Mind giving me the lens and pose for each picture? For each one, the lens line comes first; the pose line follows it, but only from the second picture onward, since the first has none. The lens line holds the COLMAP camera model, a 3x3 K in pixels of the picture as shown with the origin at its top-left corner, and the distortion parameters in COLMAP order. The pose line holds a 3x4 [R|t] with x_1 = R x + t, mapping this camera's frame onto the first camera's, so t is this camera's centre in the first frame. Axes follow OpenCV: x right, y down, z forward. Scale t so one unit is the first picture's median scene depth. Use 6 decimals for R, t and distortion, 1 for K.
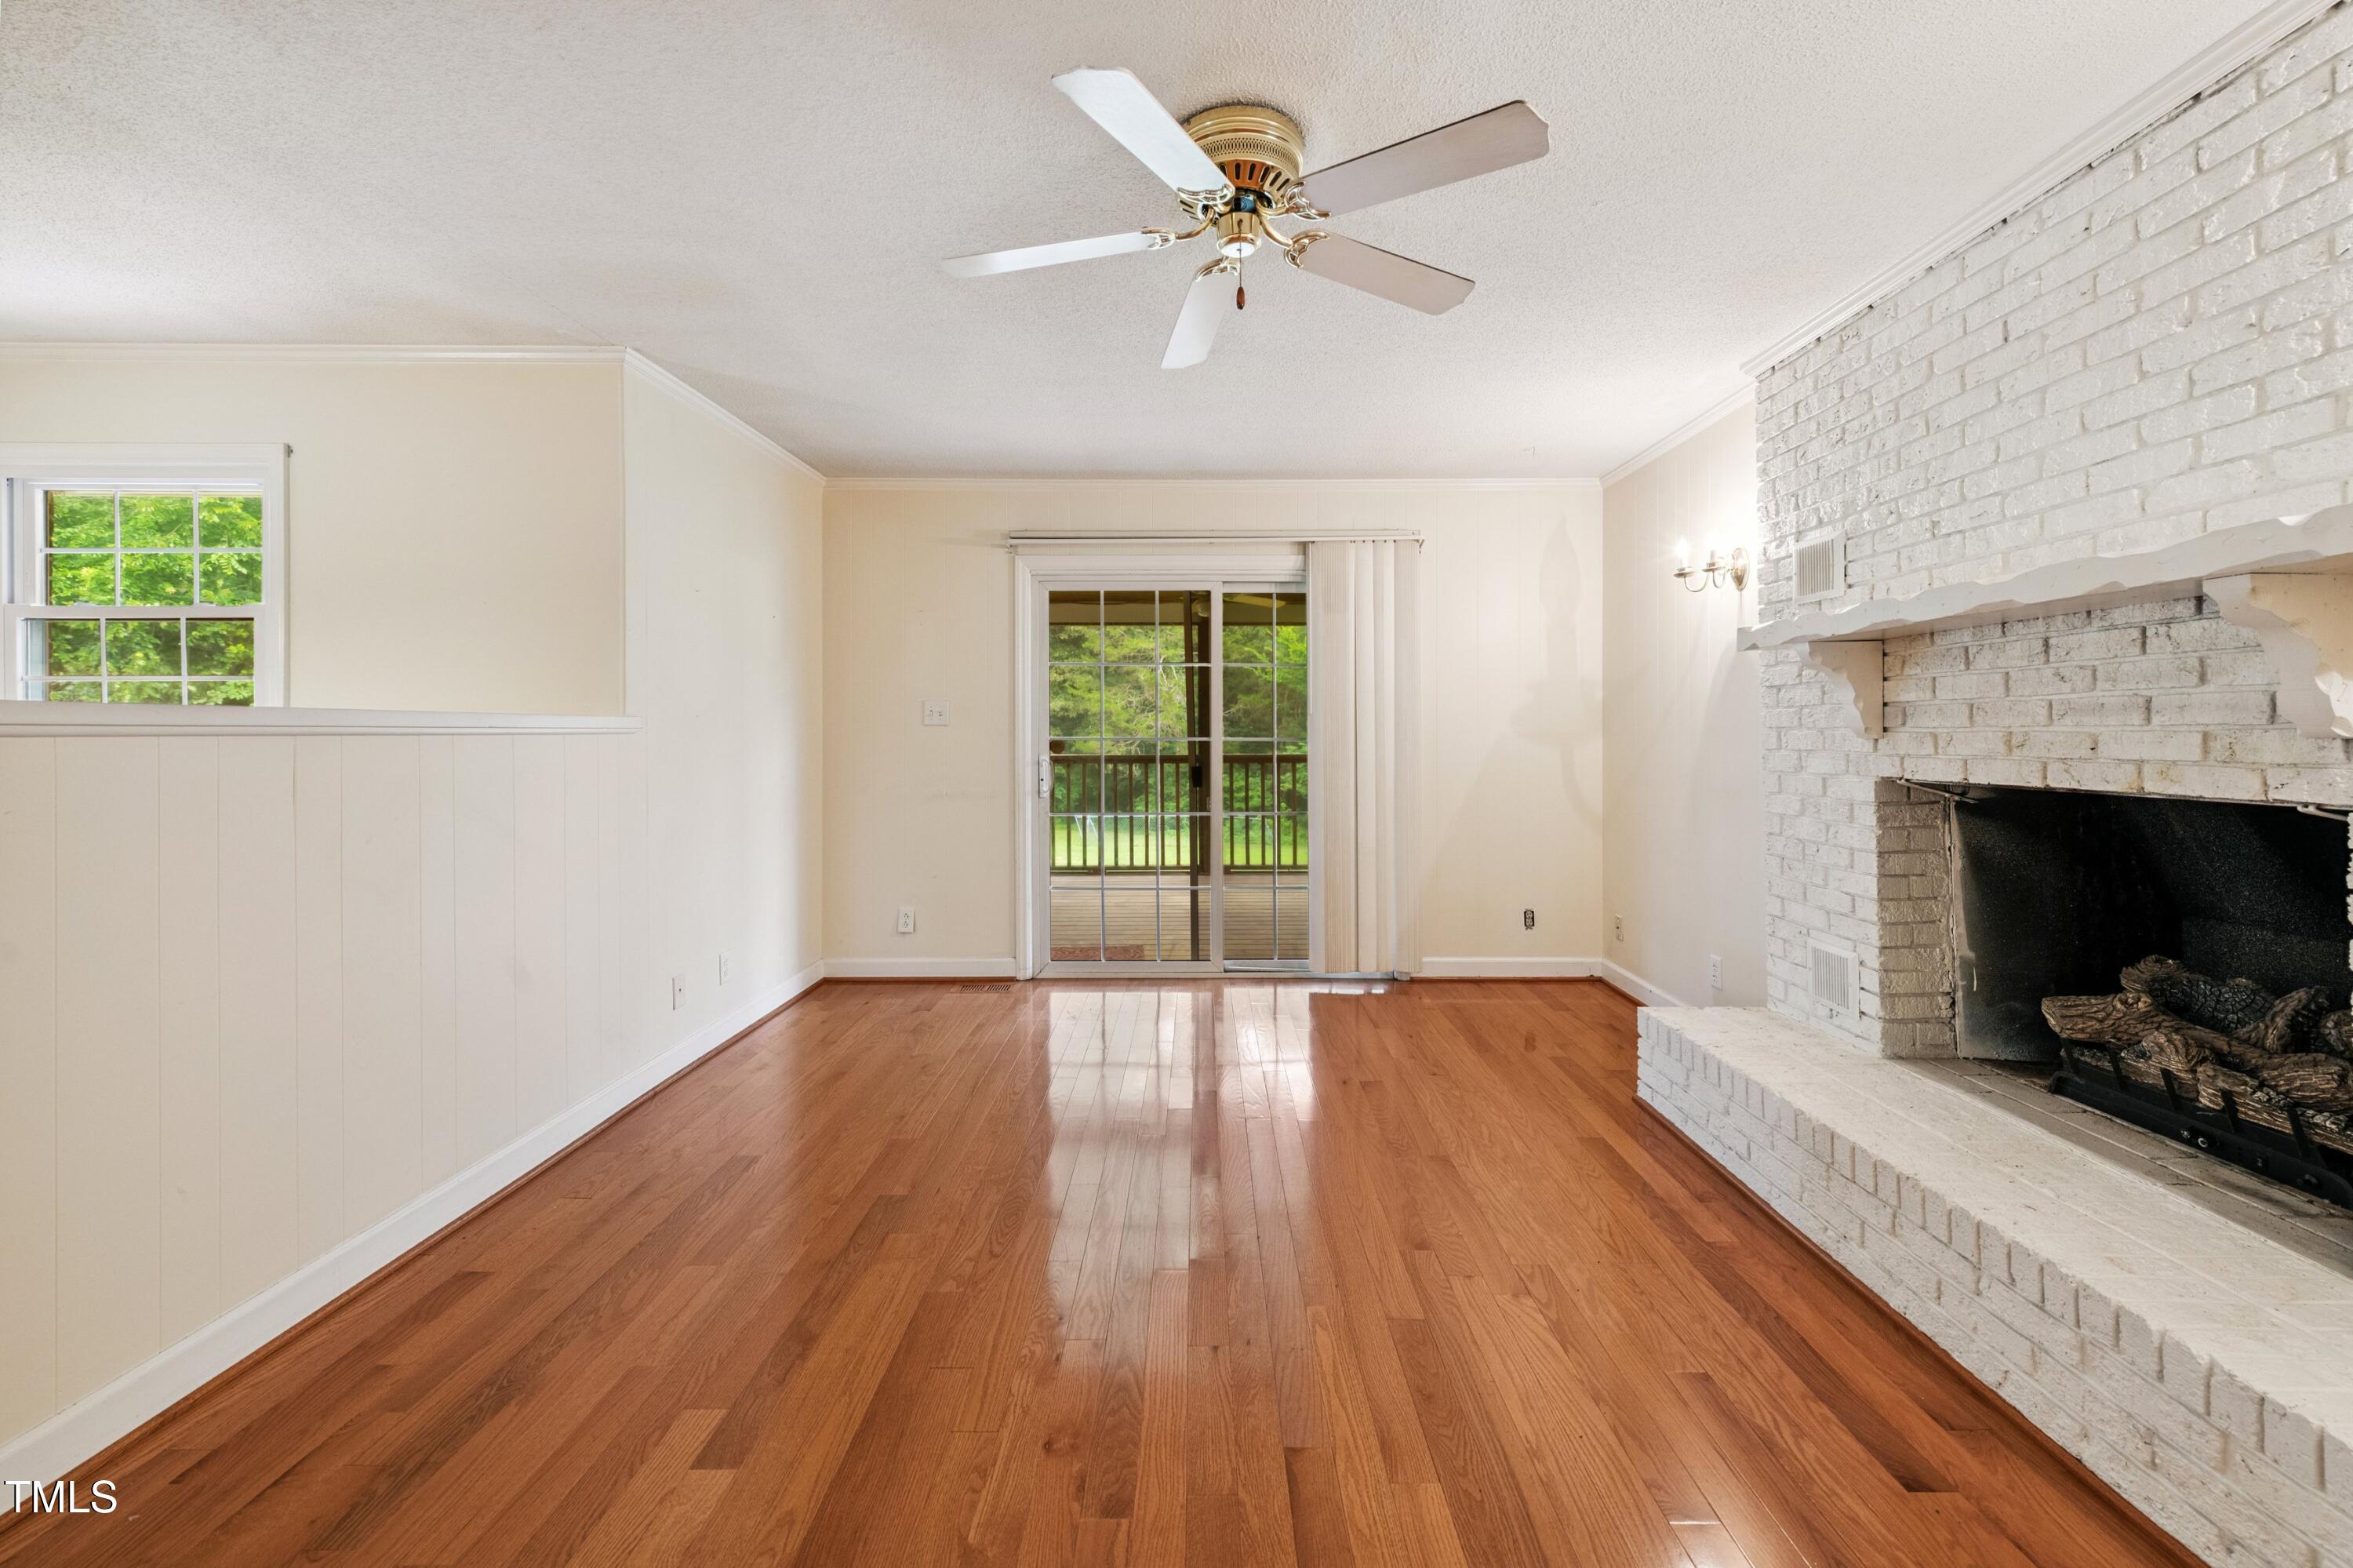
lens RADIAL K [[939.4, 0, 1192.7], [0, 939.4, 729.1], [0, 0, 1]] dist [0.007088, -0.001734]
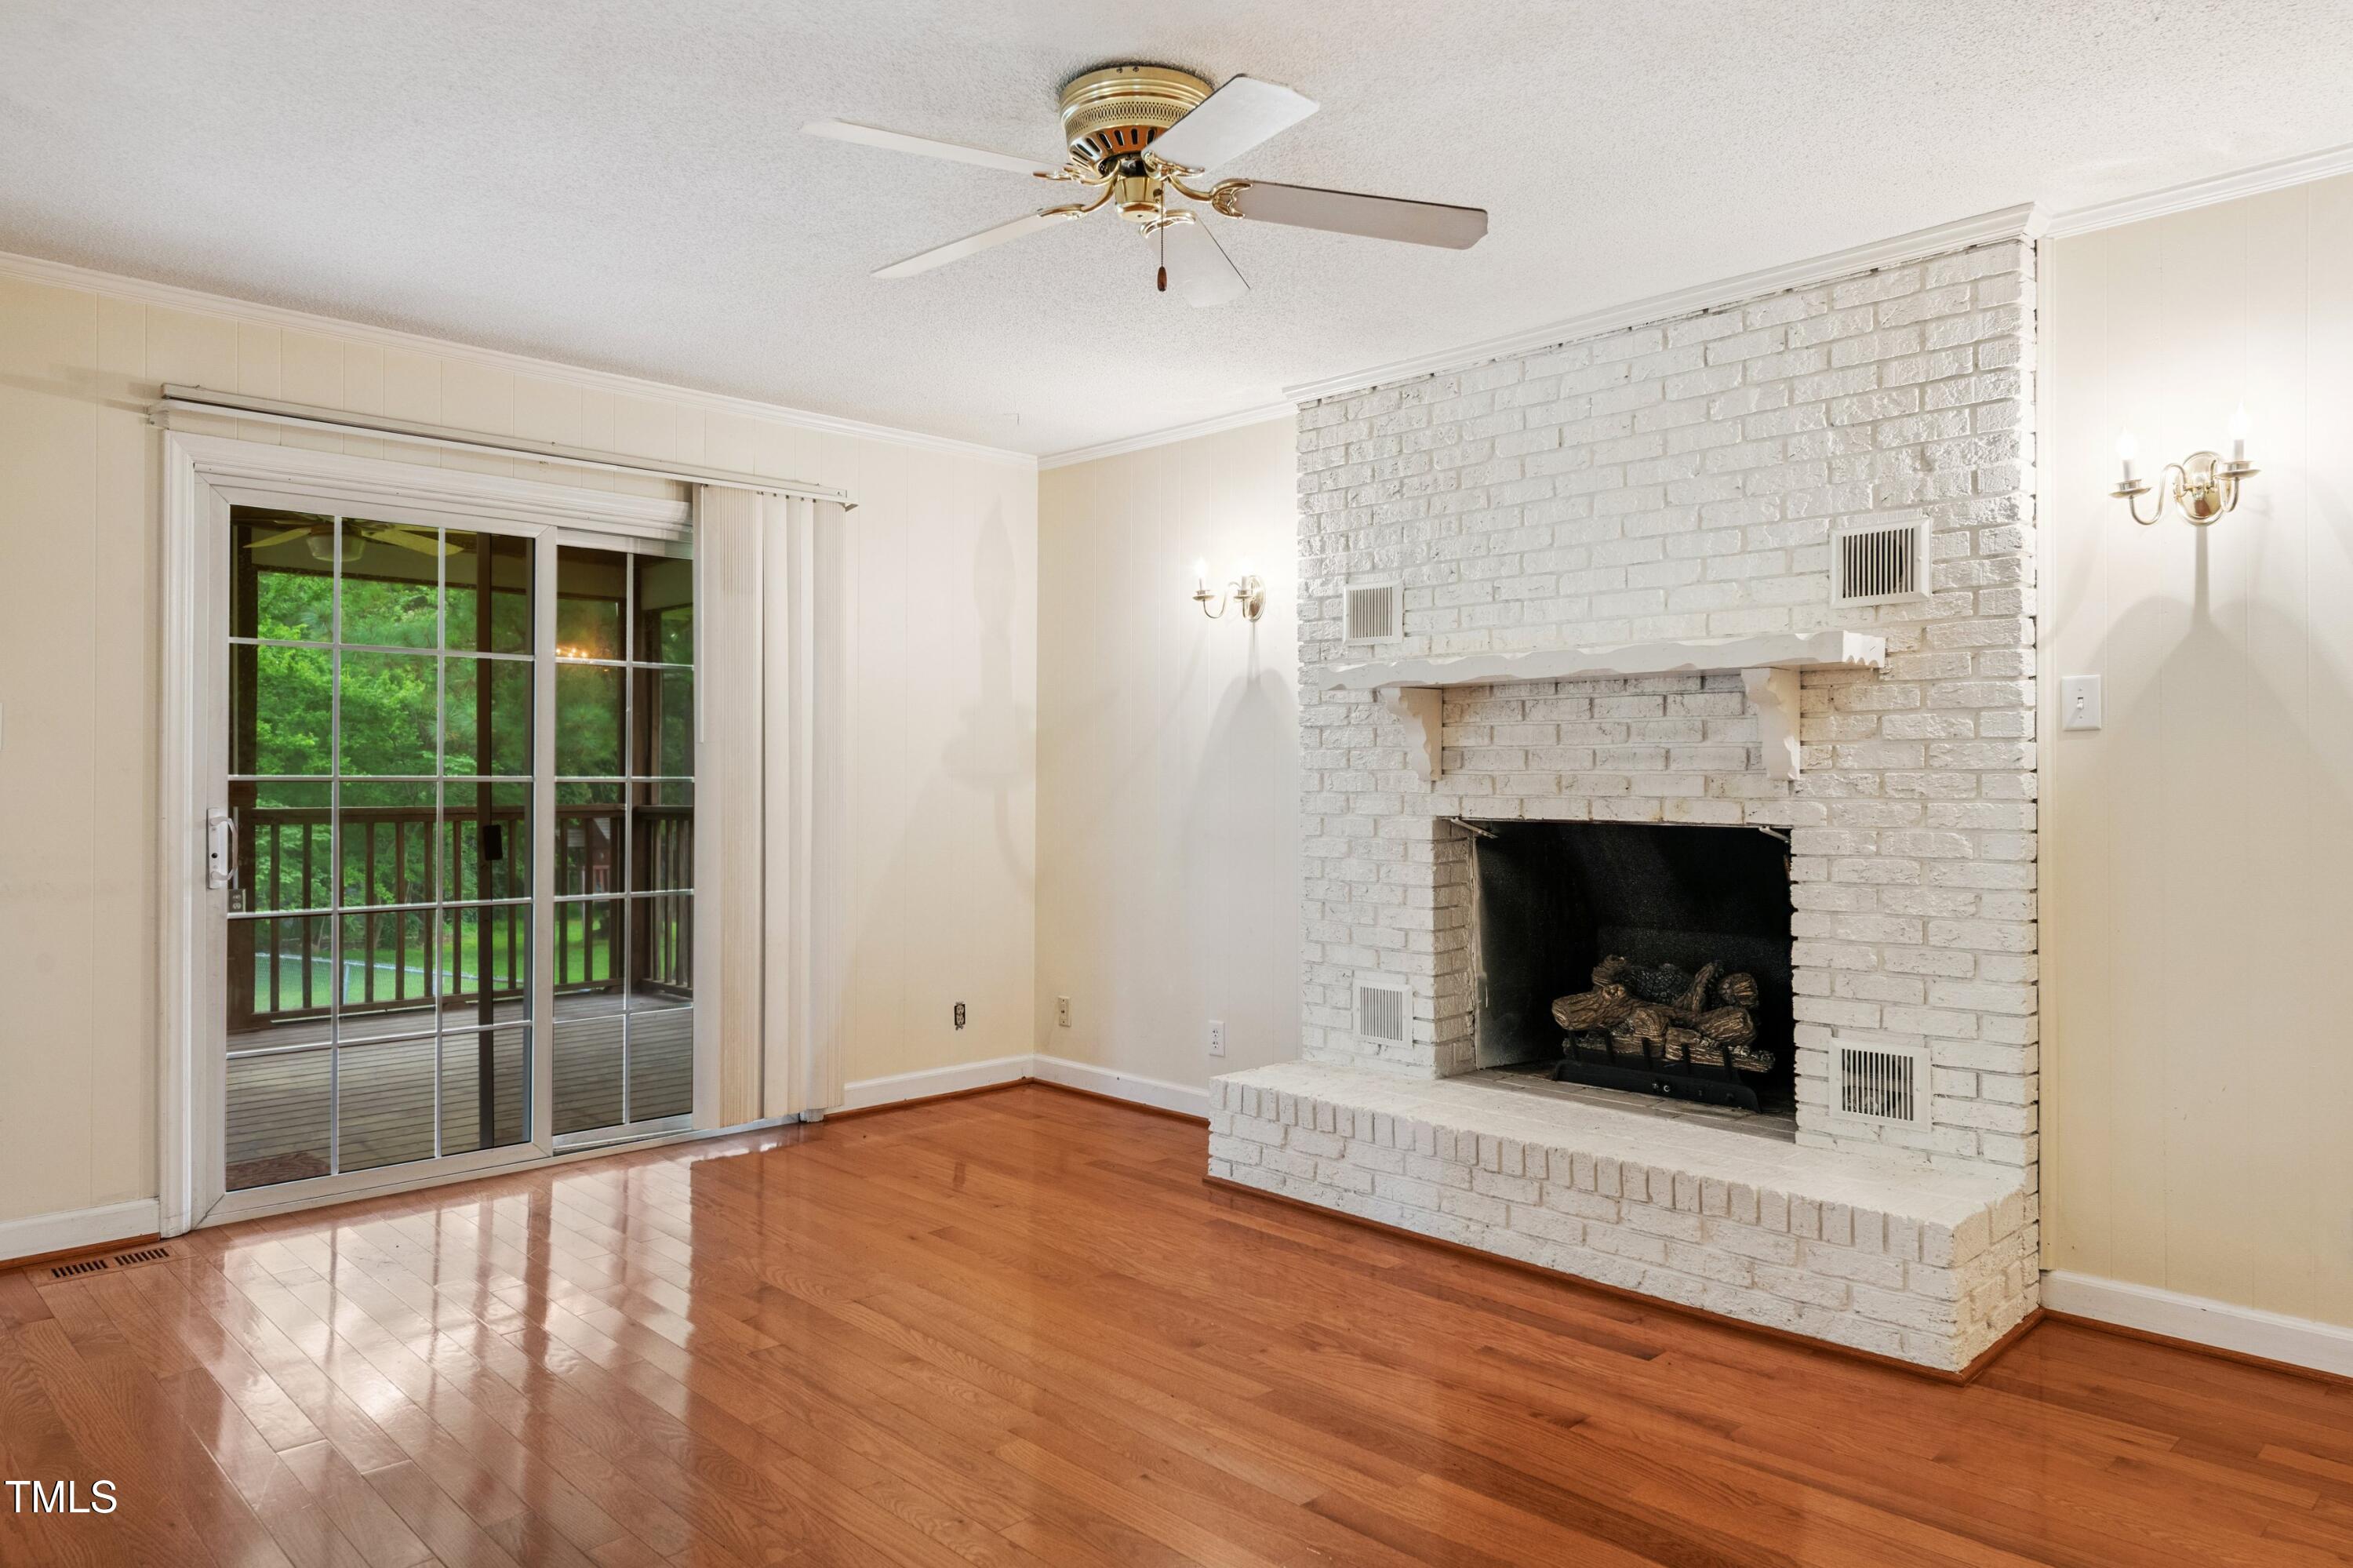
lens RADIAL K [[1515.5, 0, 1194.0], [0, 1515.5, 768.2], [0, 0, 1]] dist [0.027635, -0.013261]
pose [[0.704243, 0.008154, 0.709912, -0.686461], [-0.008781, 0.999958, -0.002775, 0.003028], [-0.709905, -0.004279, 0.704285, -0.016401]]
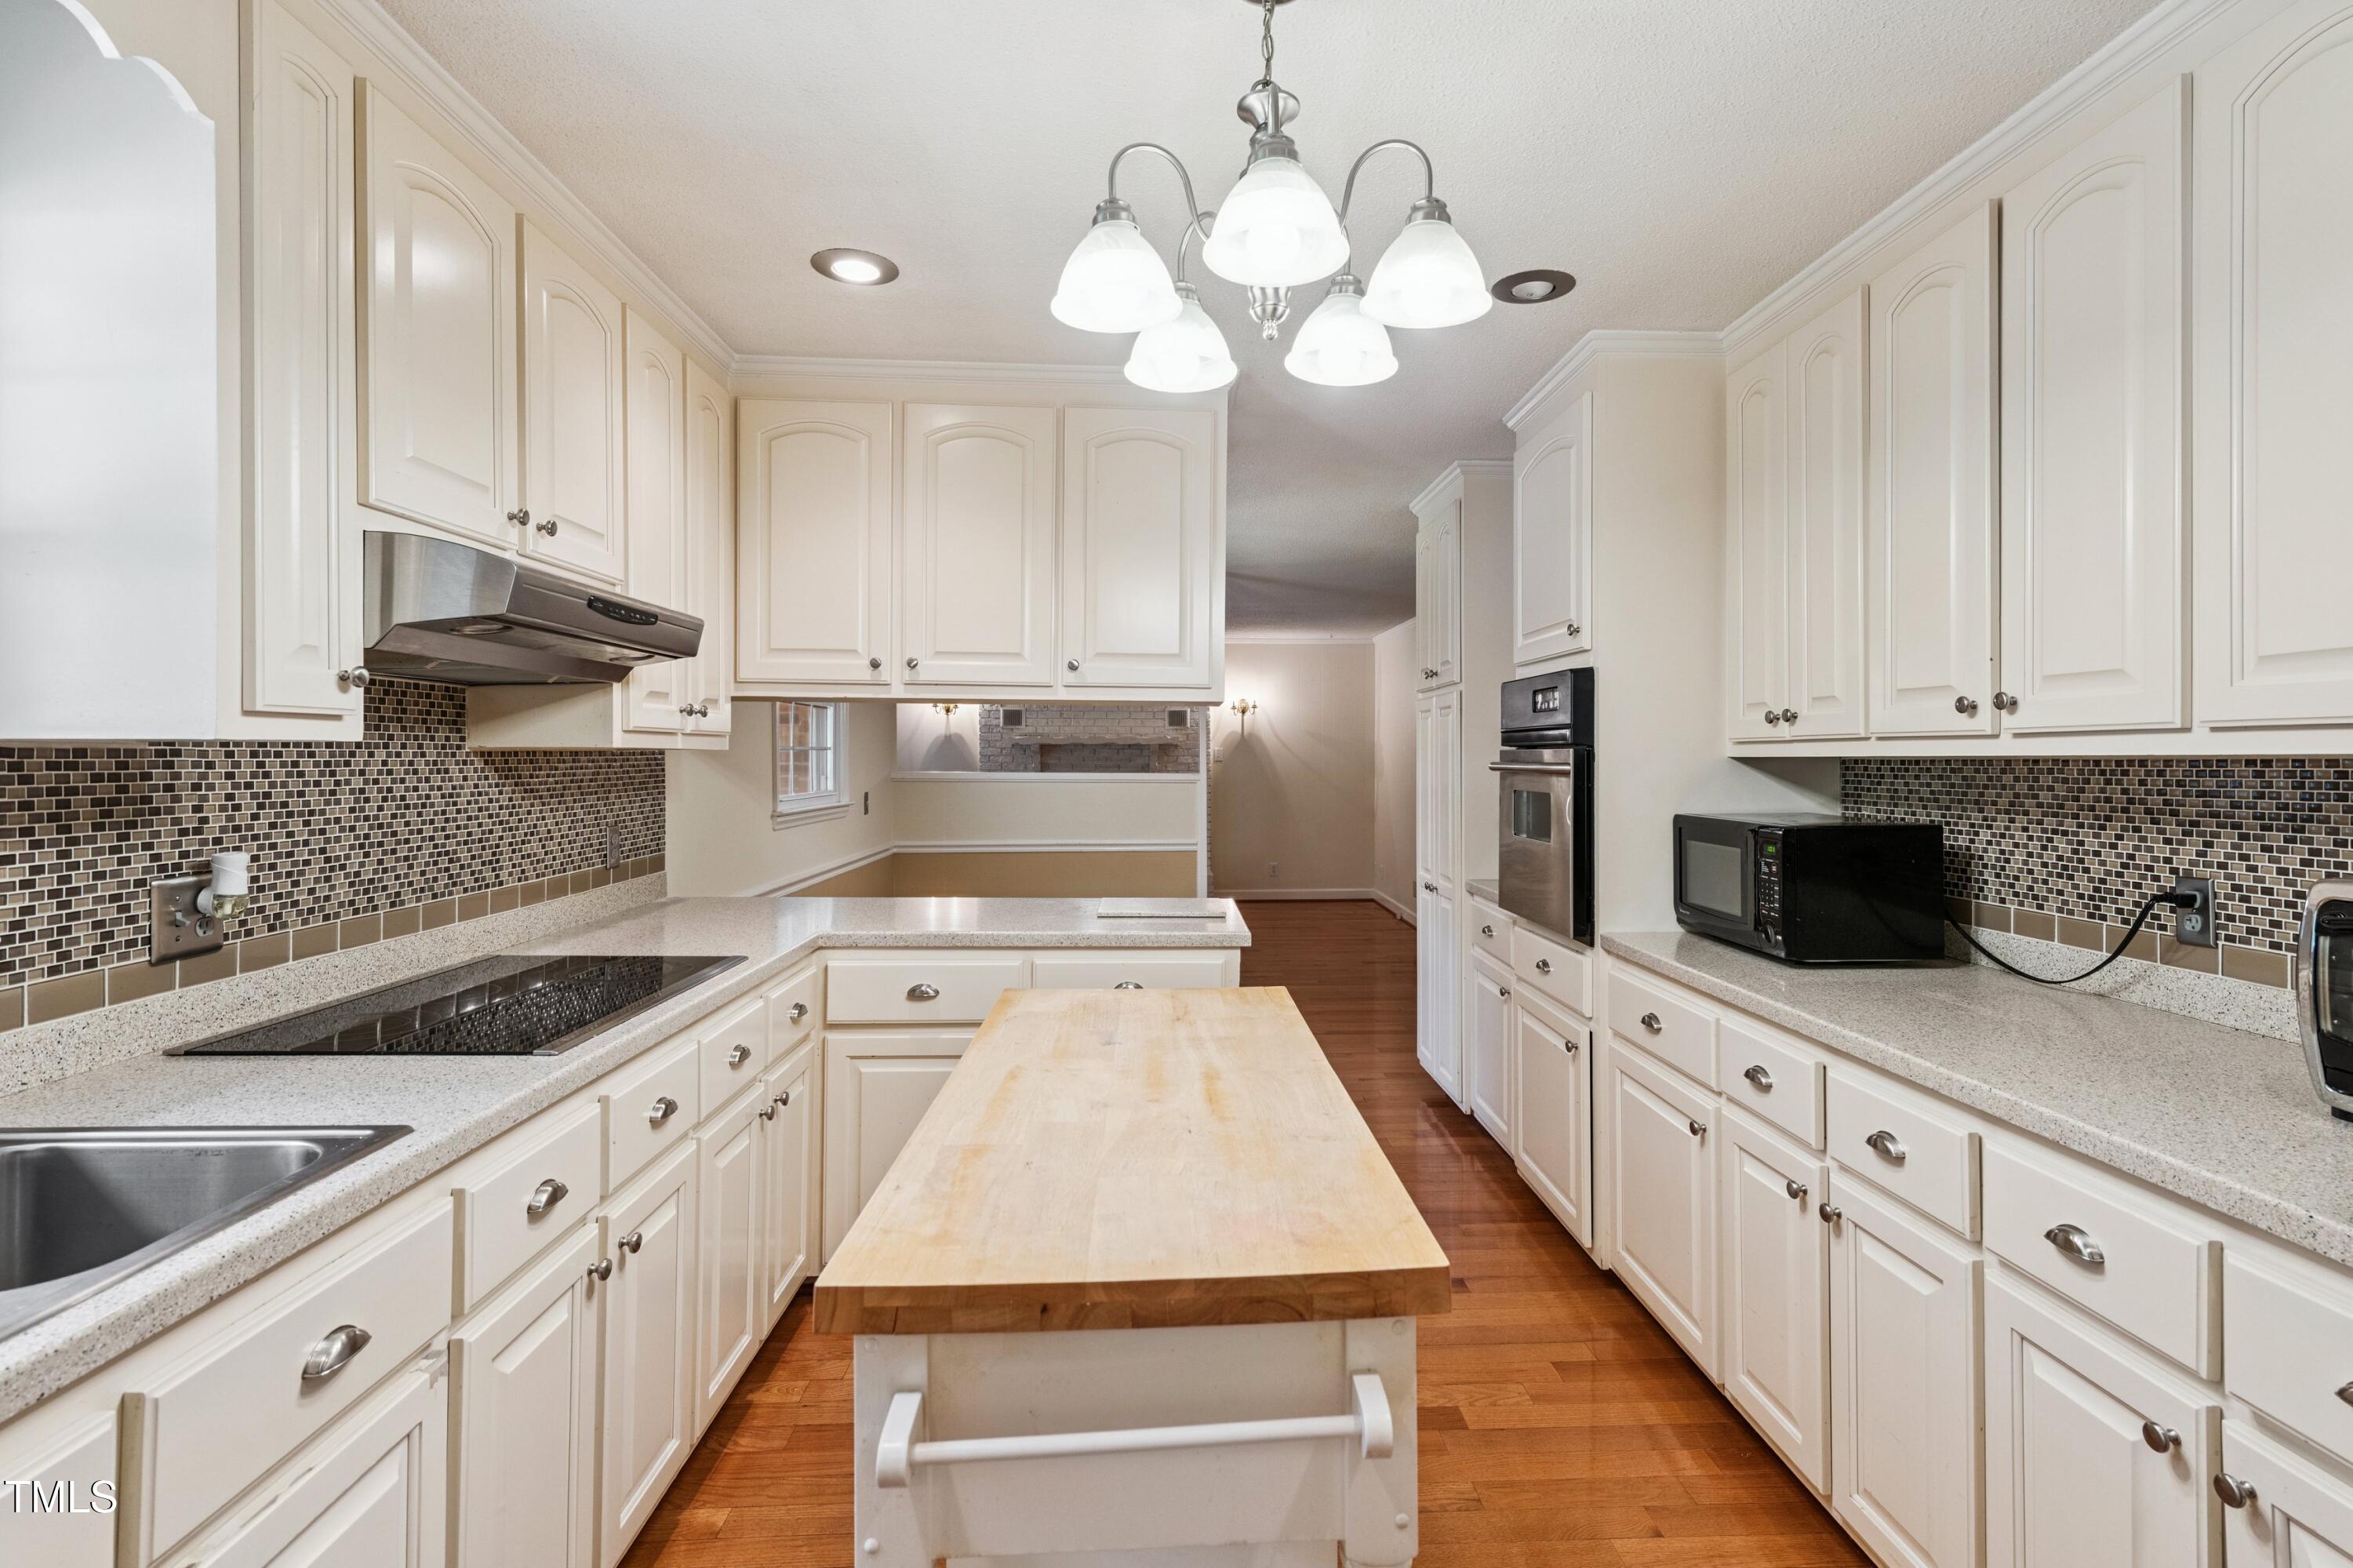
lens RADIAL K [[1110.5, 0, 1230.0], [0, 1110.5, 757.9], [0, 0, 1]] dist [0.011578, -0.004963]
pose [[-0.078373, -0.001257, 0.996923, -3.212831], [-0.008368, 0.999965, 0.000603, -0.054539], [-0.996889, -0.008295, -0.078381, 0.634699]]
